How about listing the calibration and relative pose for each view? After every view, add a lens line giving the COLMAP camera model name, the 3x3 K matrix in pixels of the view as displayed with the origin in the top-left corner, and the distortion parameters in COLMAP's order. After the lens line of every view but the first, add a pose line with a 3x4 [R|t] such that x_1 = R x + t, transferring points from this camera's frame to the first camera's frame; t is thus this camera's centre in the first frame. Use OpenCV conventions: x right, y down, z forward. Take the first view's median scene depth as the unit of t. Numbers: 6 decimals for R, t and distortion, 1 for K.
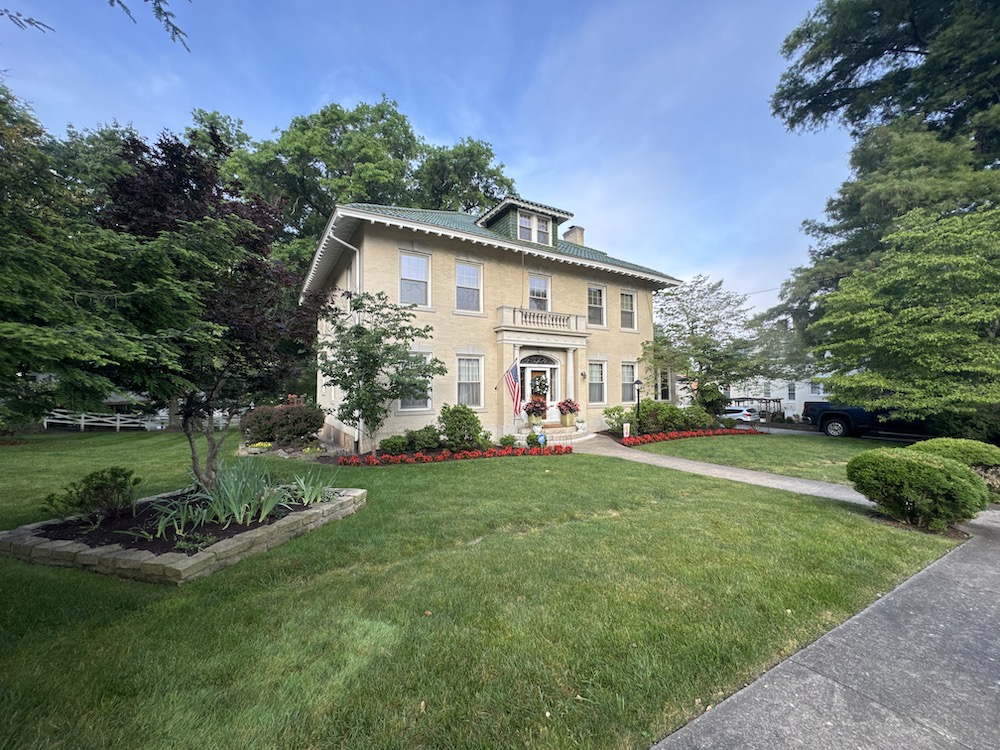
lens RADIAL K [[400.4, 0, 505.6], [0, 400.4, 387.4], [0, 0, 1]] dist [-0.003394, -0.000956]
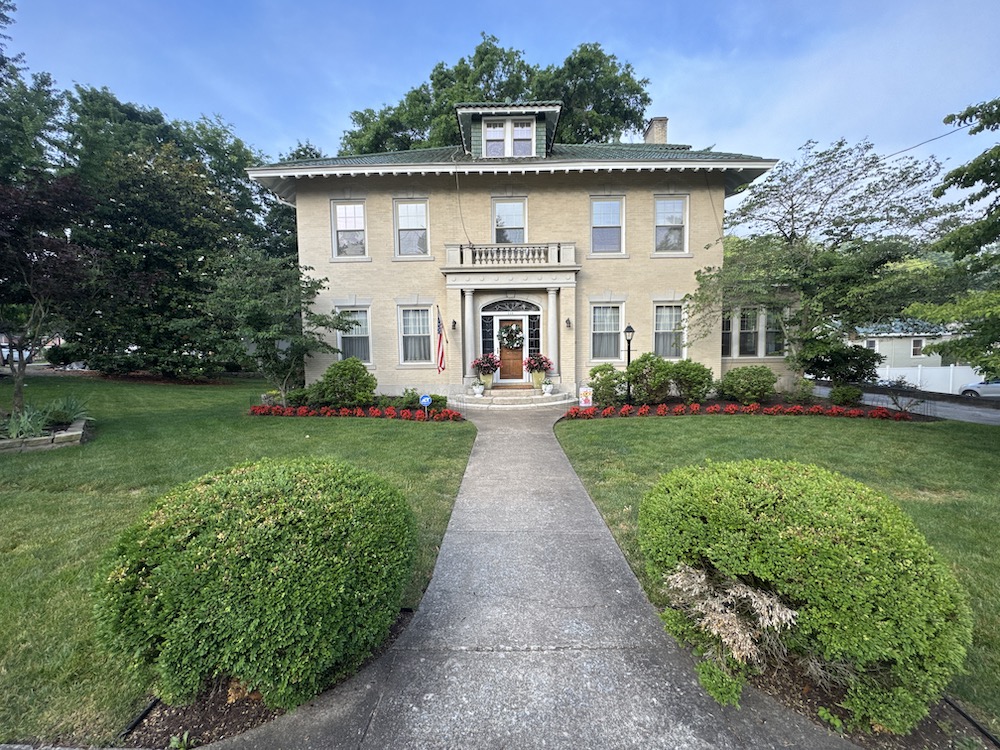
lens RADIAL K [[400.4, 0, 502.4], [0, 400.4, 376.6], [0, 0, 1]] dist [-0.003394, -0.000956]
pose [[0.851753, 0.033910, -0.522844, 0.489817], [0.013060, 0.996219, 0.085888, 0.003914], [0.523780, -0.079984, 0.848090, 0.285336]]
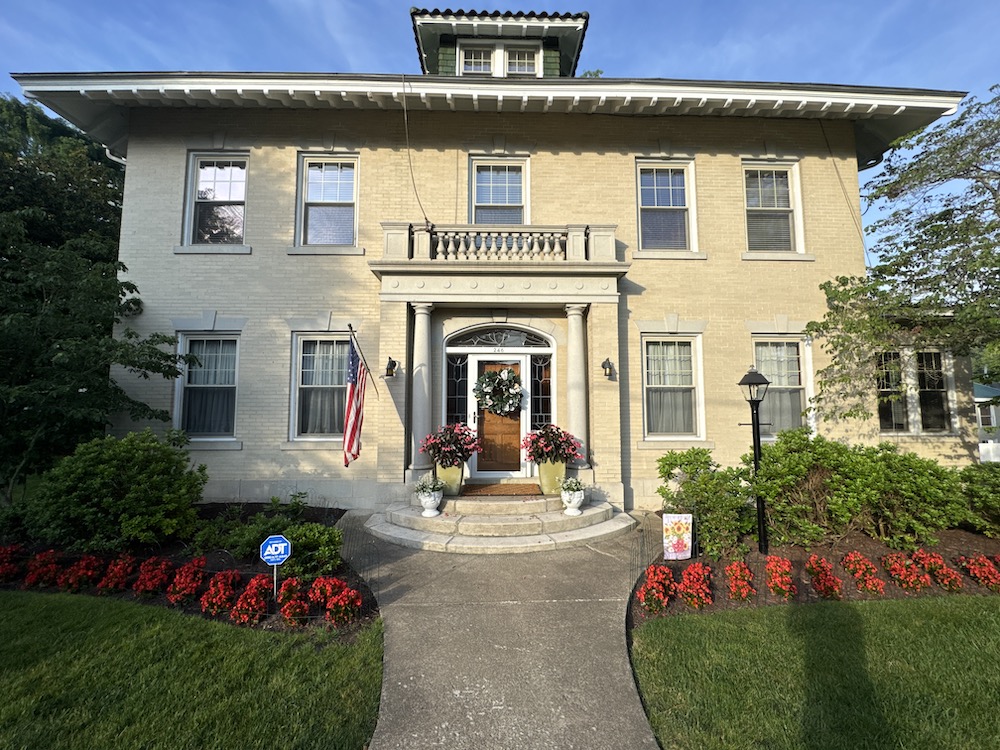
lens RADIAL K [[400.4, 0, 500.4], [0, 400.4, 376.2], [0, 0, 1]] dist [-0.003394, -0.000956]
pose [[0.865999, -0.030091, -0.499139, 0.304153], [-0.001679, 0.998007, -0.063079, 0.003598], [0.500043, 0.055464, 0.864223, 0.600182]]
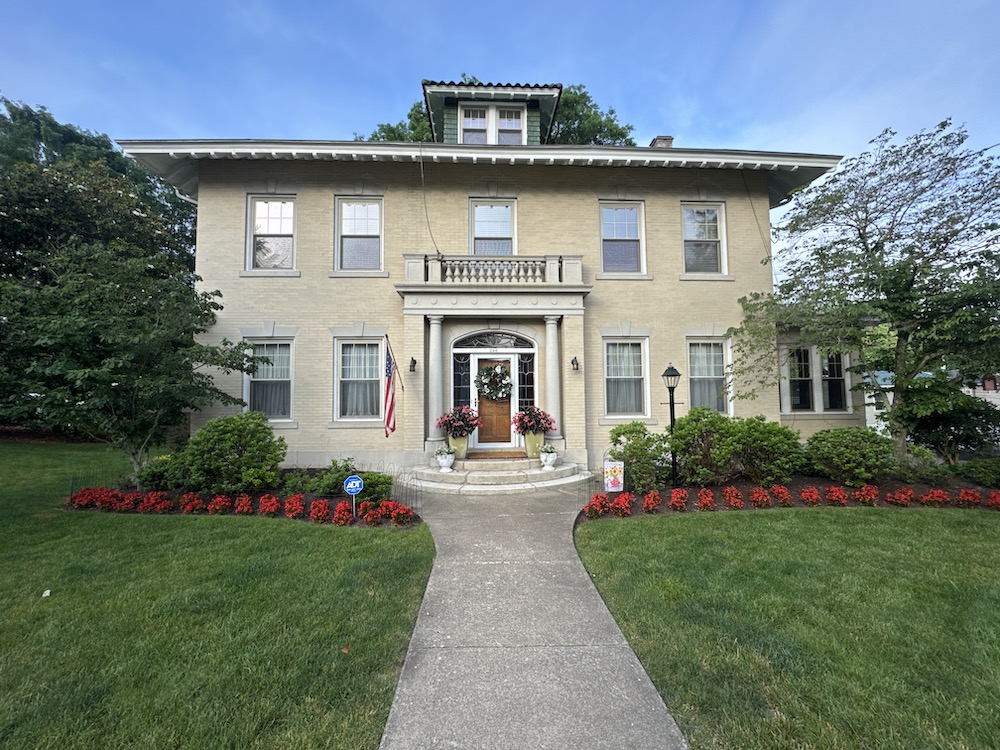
lens RADIAL K [[400.4, 0, 501.7], [0, 400.4, 376.0], [0, 0, 1]] dist [-0.003394, -0.000956]
pose [[0.878112, -0.025679, -0.477766, 0.366733], [0.006674, 0.999119, -0.041435, 0.007469], [0.478409, 0.033196, 0.877510, 0.481638]]
